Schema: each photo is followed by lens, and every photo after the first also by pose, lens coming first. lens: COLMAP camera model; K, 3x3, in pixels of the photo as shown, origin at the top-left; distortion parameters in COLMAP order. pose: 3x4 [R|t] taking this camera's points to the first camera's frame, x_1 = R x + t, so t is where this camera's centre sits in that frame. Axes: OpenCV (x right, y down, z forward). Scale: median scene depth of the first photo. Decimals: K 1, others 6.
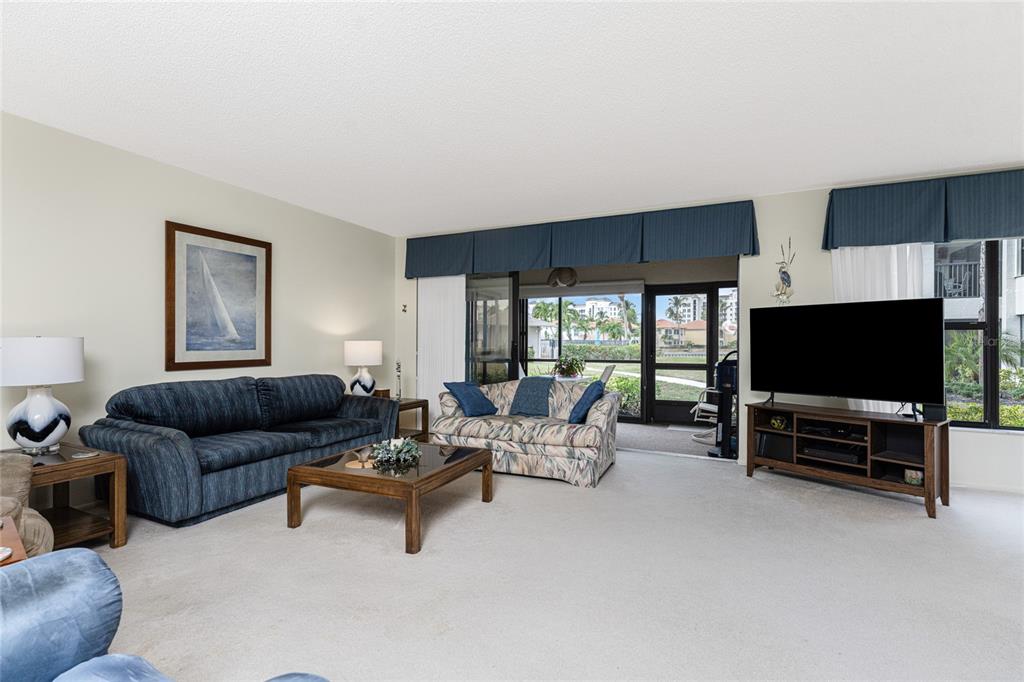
lens RADIAL K [[464.8, 0, 509.2], [0, 464.8, 344.1], [0, 0, 1]] dist [0.000352, -0.000426]
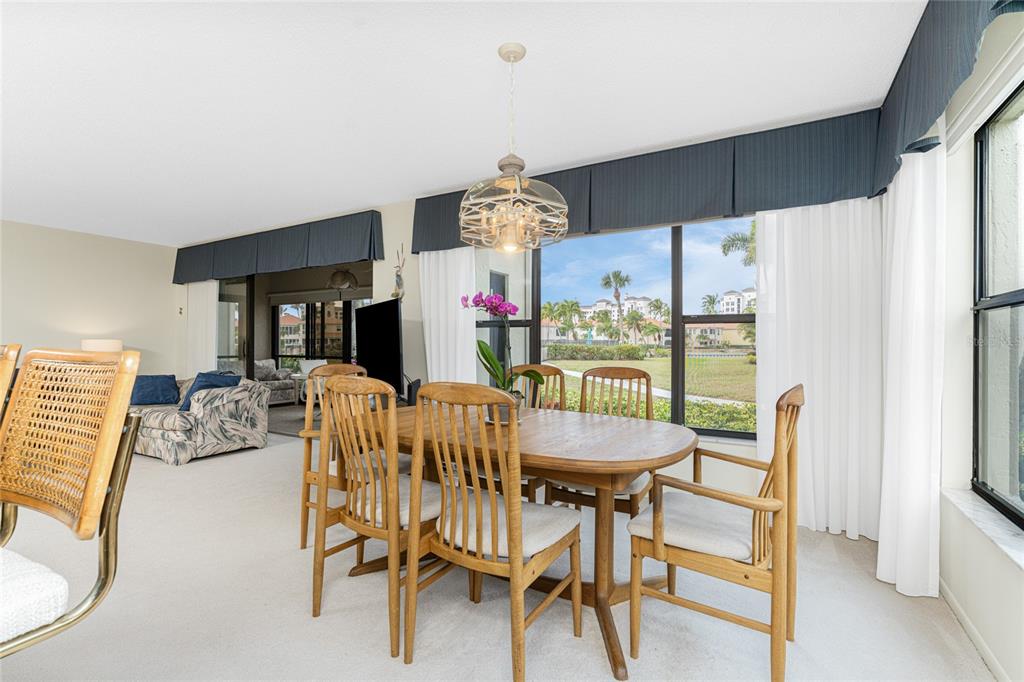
lens RADIAL K [[464.8, 0, 509.2], [0, 464.8, 344.1], [0, 0, 1]] dist [0.000352, -0.000426]
pose [[0.997284, -0.002848, -0.073602, 0.899592], [0.002733, 0.999995, -0.001658, 0.010318], [0.073607, 0.001453, 0.997286, -0.073906]]
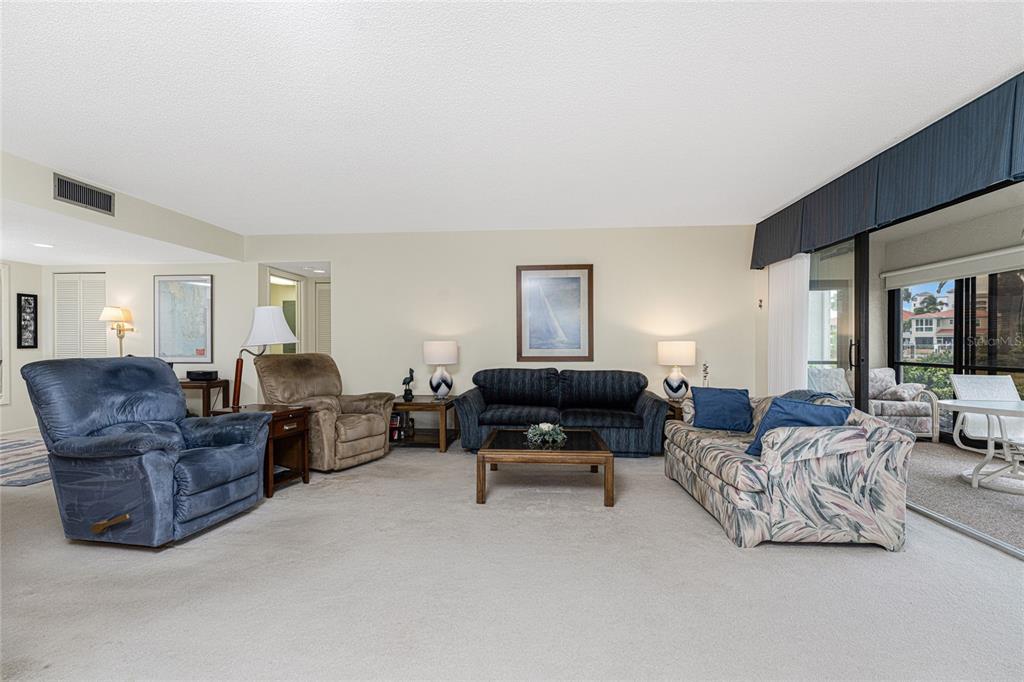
lens RADIAL K [[464.8, 0, 509.2], [0, 464.8, 344.1], [0, 0, 1]] dist [0.000352, -0.000426]
pose [[0.355321, -0.003266, -0.934739, 0.593958], [0.000238, 0.999994, -0.003403, 0.003505], [0.934744, 0.000986, 0.355320, 0.346506]]
